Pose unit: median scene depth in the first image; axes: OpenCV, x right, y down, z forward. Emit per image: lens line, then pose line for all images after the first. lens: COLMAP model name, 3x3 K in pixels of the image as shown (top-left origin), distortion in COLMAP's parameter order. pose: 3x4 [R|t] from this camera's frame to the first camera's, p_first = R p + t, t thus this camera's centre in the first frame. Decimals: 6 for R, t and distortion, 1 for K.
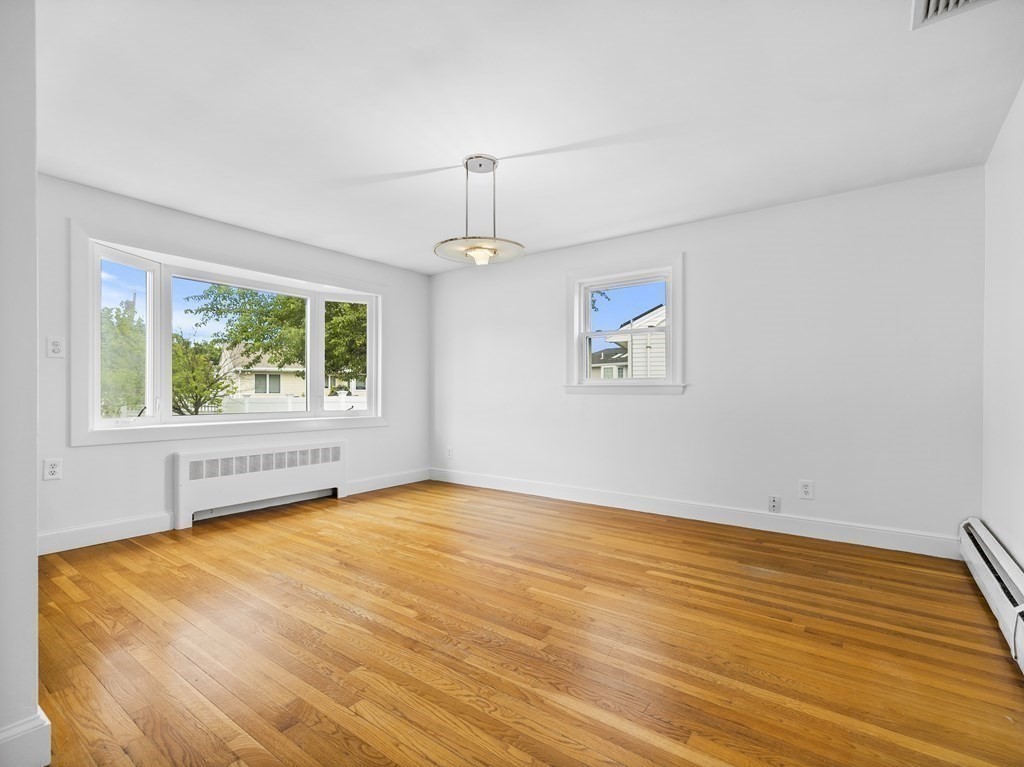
lens RADIAL K [[484.2, 0, 506.4], [0, 484.2, 388.8], [0, 0, 1]] dist [-0.001113, -0.001122]
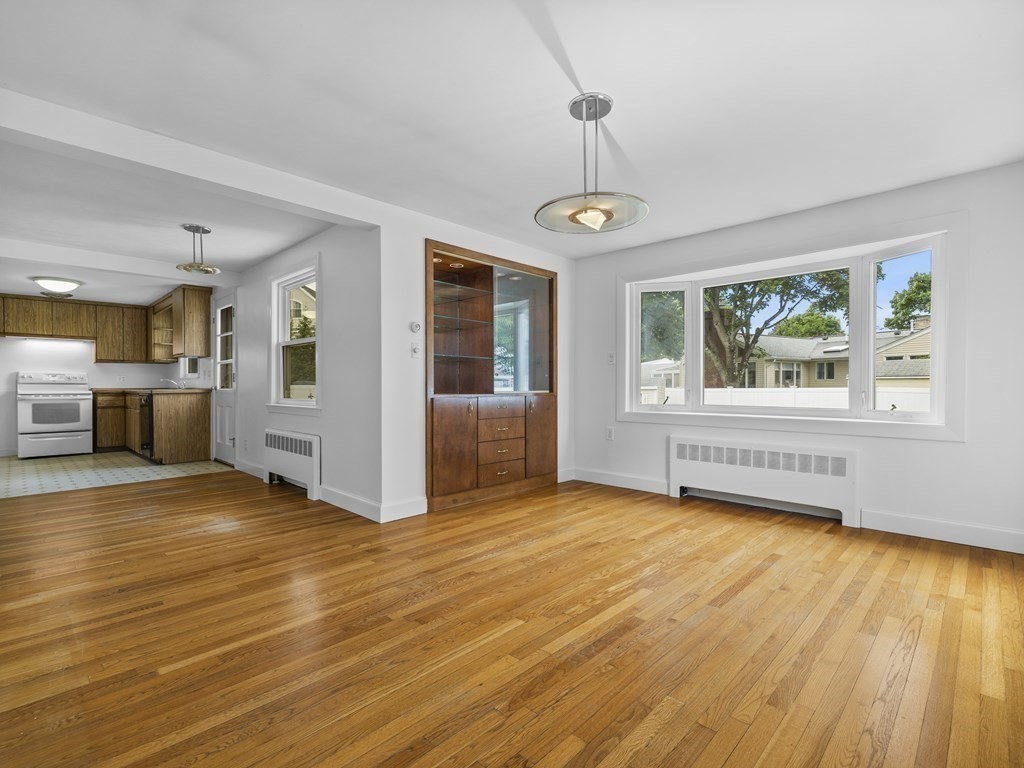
lens RADIAL K [[484.2, 0, 515.2], [0, 484.2, 388.4], [0, 0, 1]] dist [-0.001113, -0.001122]
pose [[-0.110069, 0.005217, -0.993910, 0.683583], [0.005206, 0.999976, 0.004672, 0.006495], [0.993910, -0.004660, -0.110094, 0.845957]]
